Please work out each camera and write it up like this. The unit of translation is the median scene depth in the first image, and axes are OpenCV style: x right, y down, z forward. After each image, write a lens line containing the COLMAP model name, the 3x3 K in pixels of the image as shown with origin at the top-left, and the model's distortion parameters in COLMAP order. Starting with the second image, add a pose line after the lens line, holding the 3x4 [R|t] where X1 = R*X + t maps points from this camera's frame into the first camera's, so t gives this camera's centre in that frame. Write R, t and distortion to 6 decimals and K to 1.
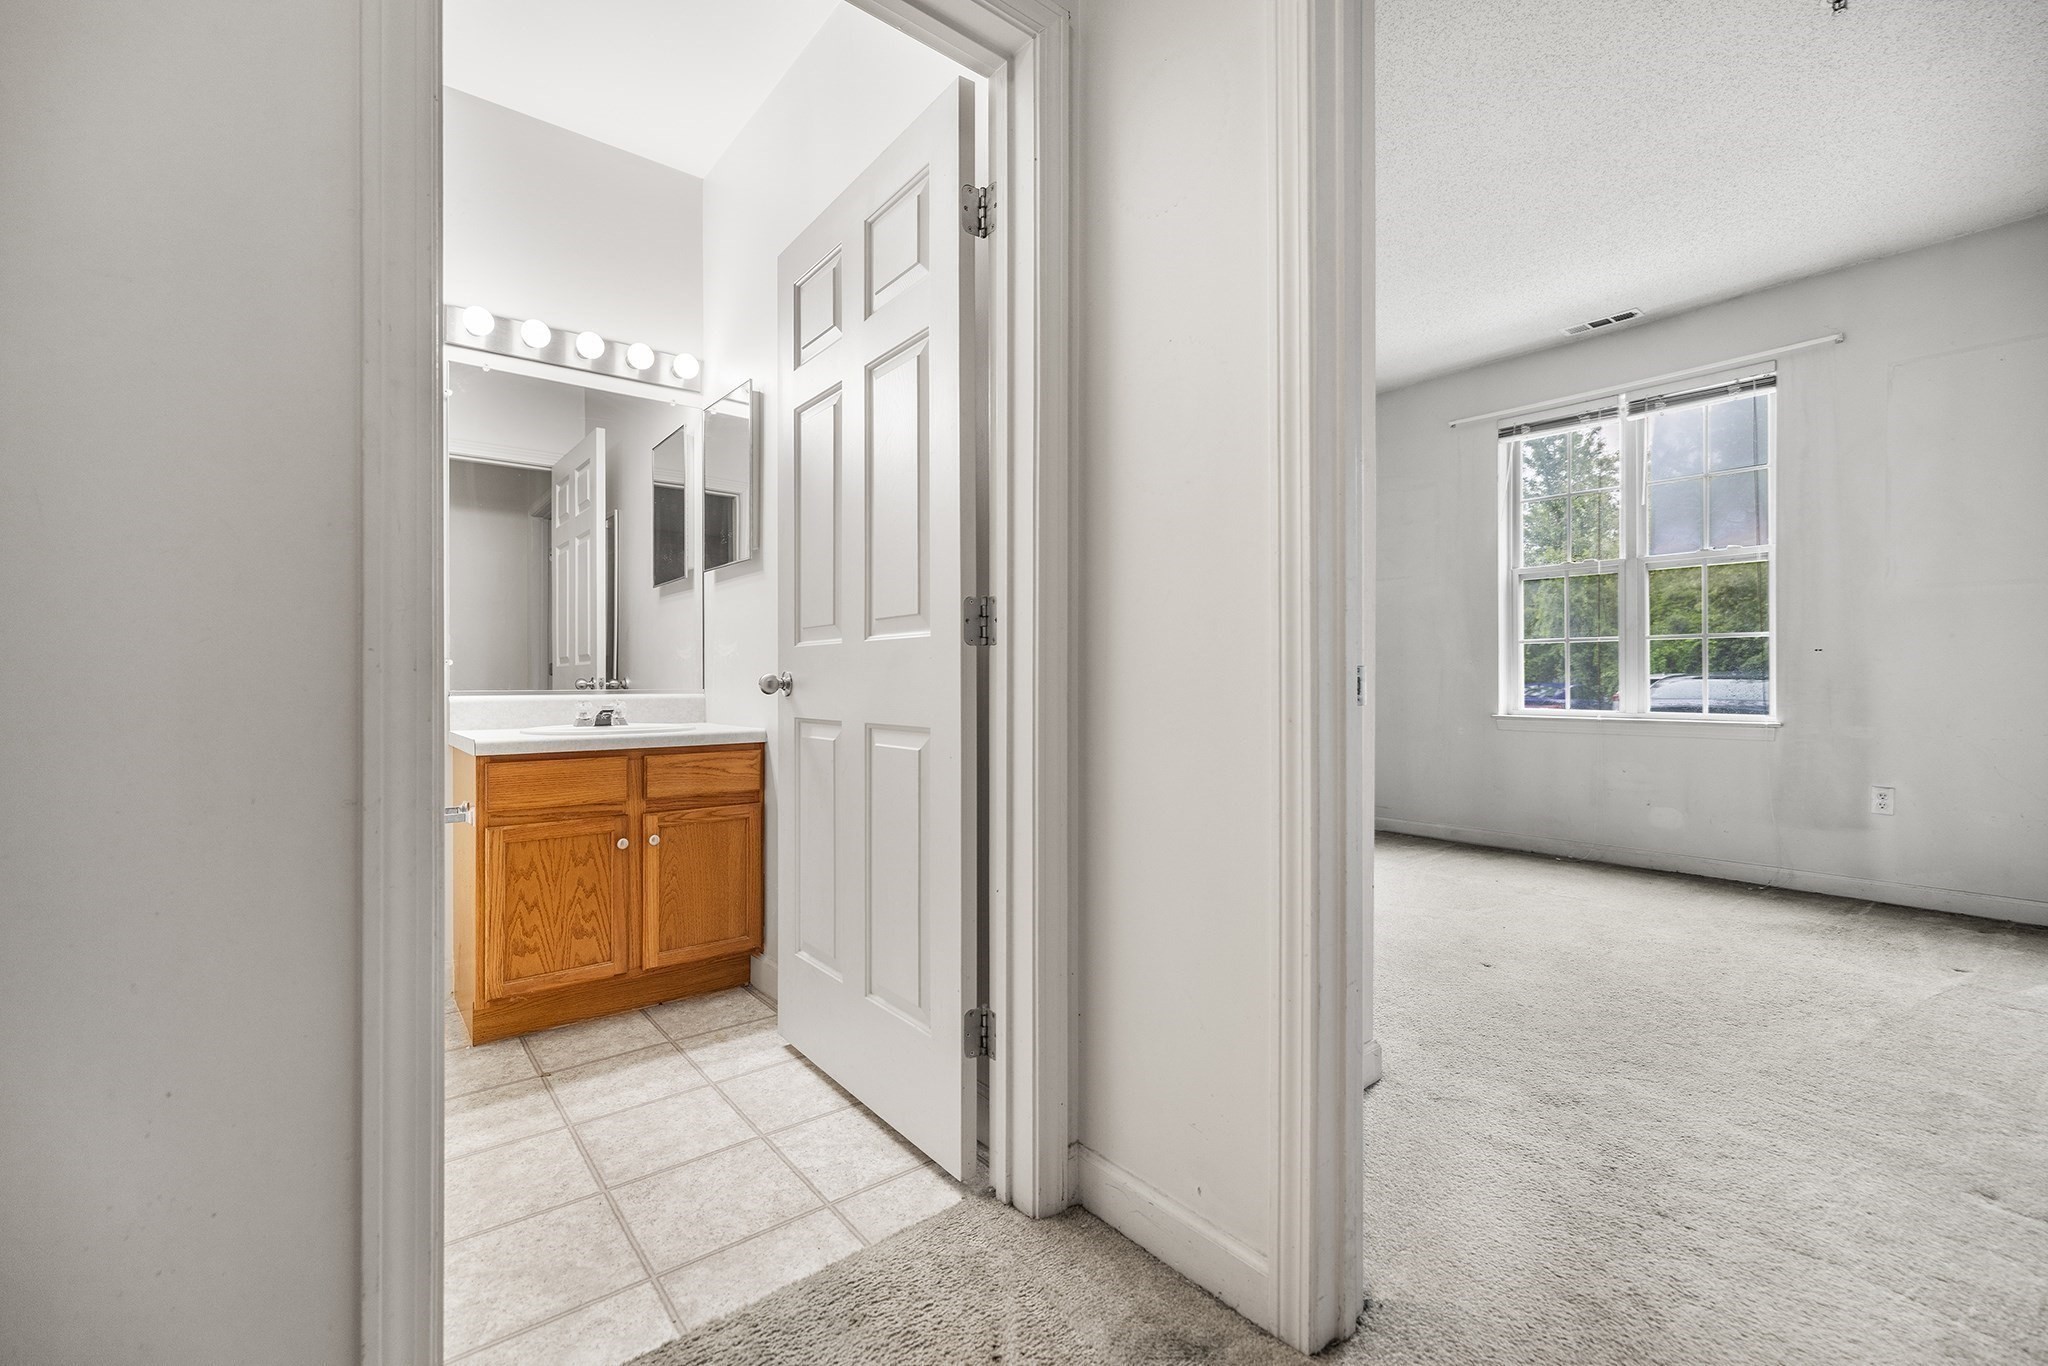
lens RADIAL K [[862.9, 0, 1016.4], [0, 862.9, 677.3], [0, 0, 1]] dist [-0.001422, 0.000088]
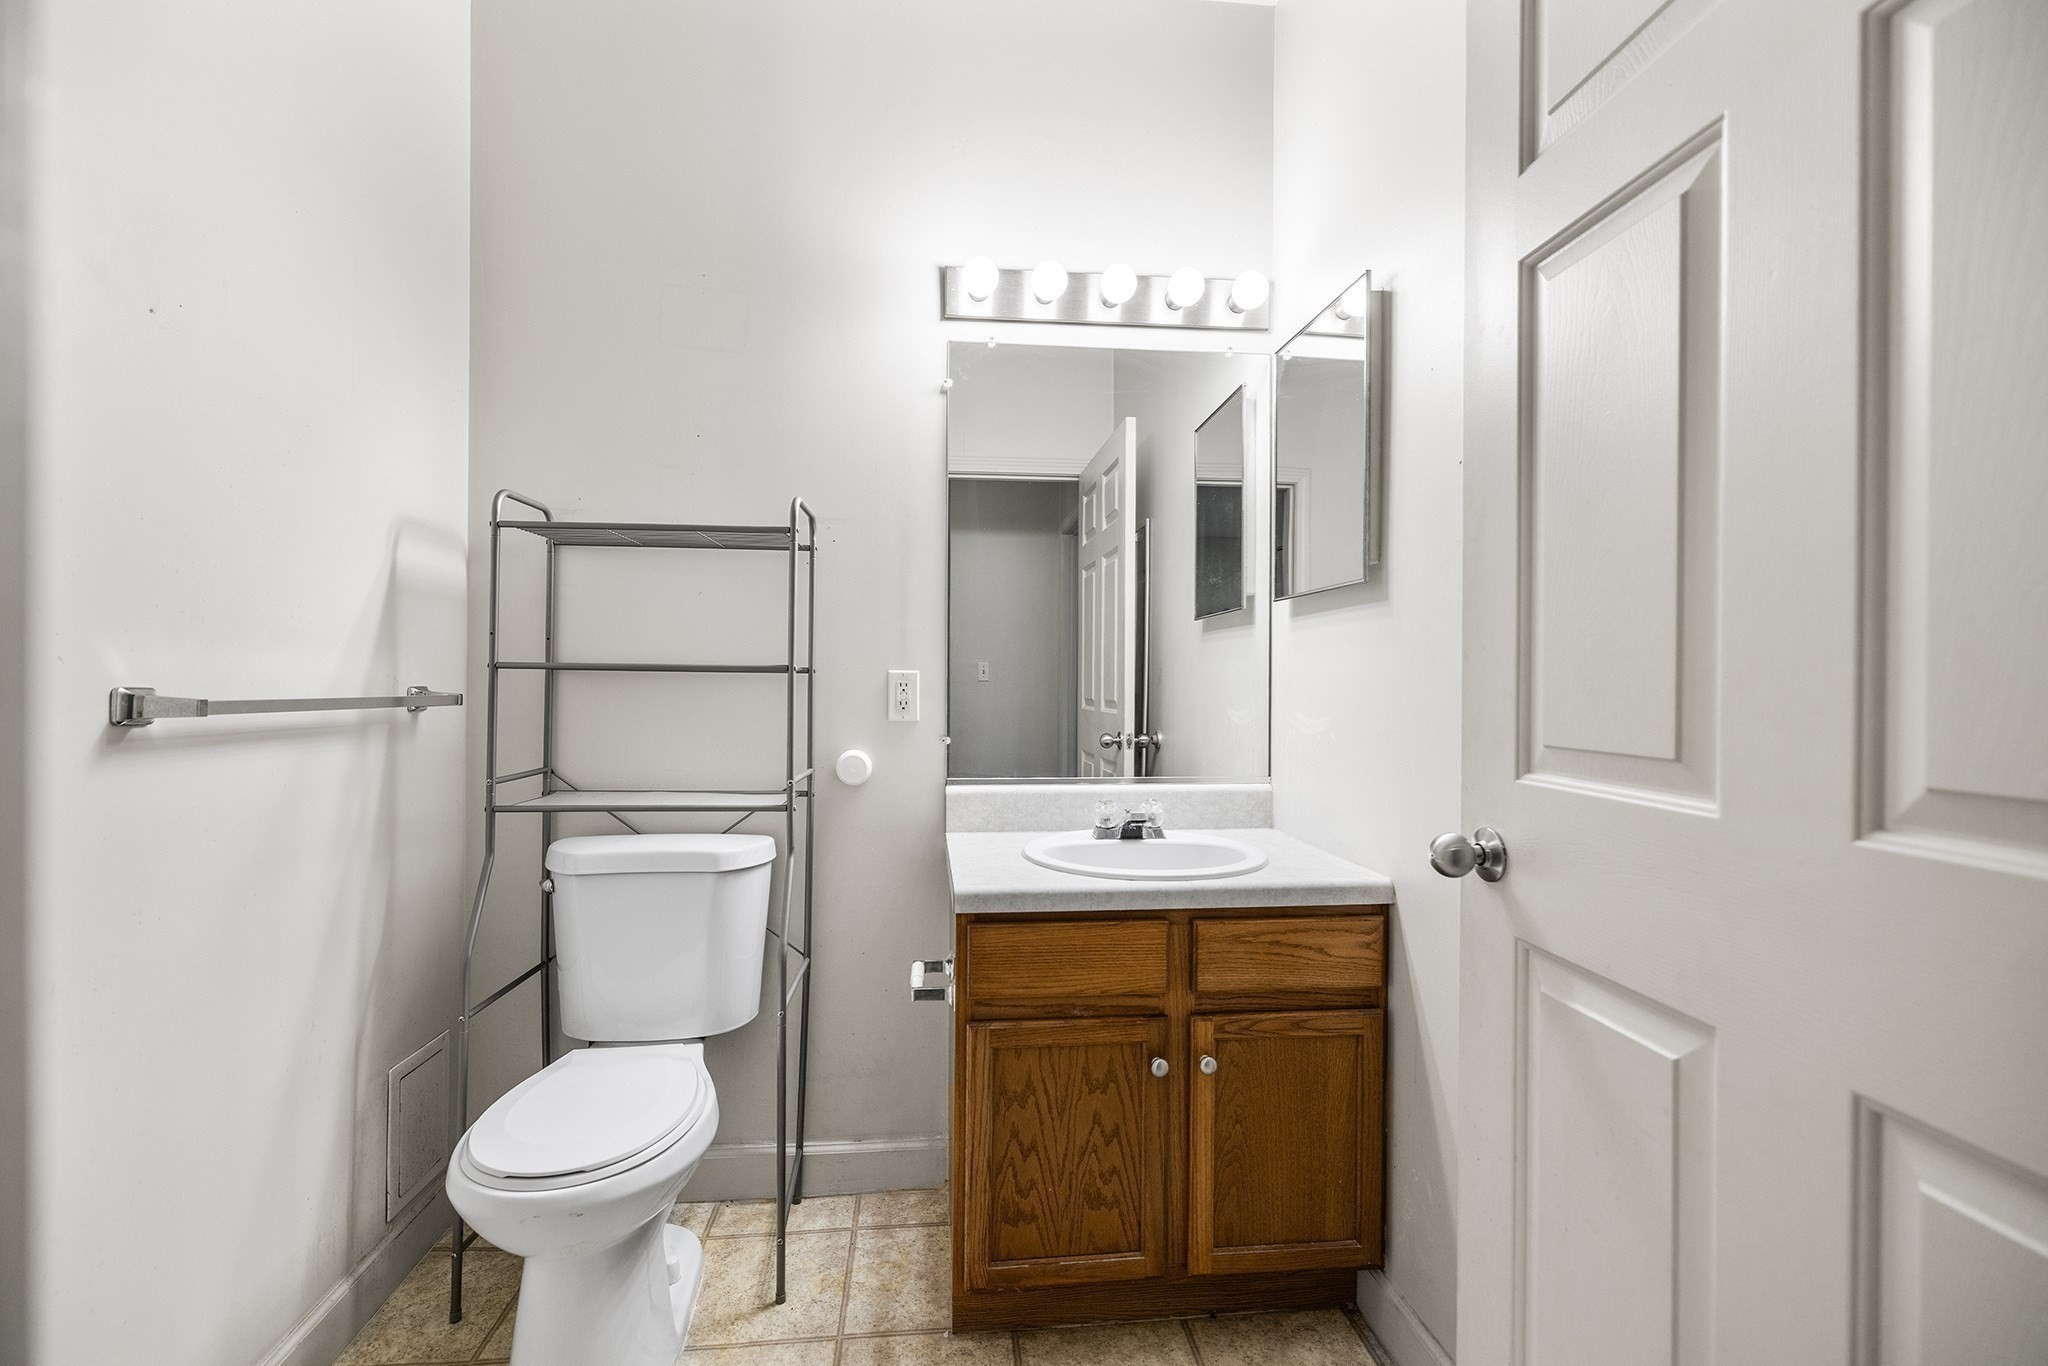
lens RADIAL K [[862.9, 0, 1016.4], [0, 862.9, 677.3], [0, 0, 1]] dist [-0.001422, 0.000088]
pose [[0.837621, 0.009072, -0.546177, -0.196333], [-0.007038, 0.999958, 0.005816, -0.078330], [0.546207, -0.001027, 0.837650, 0.404660]]
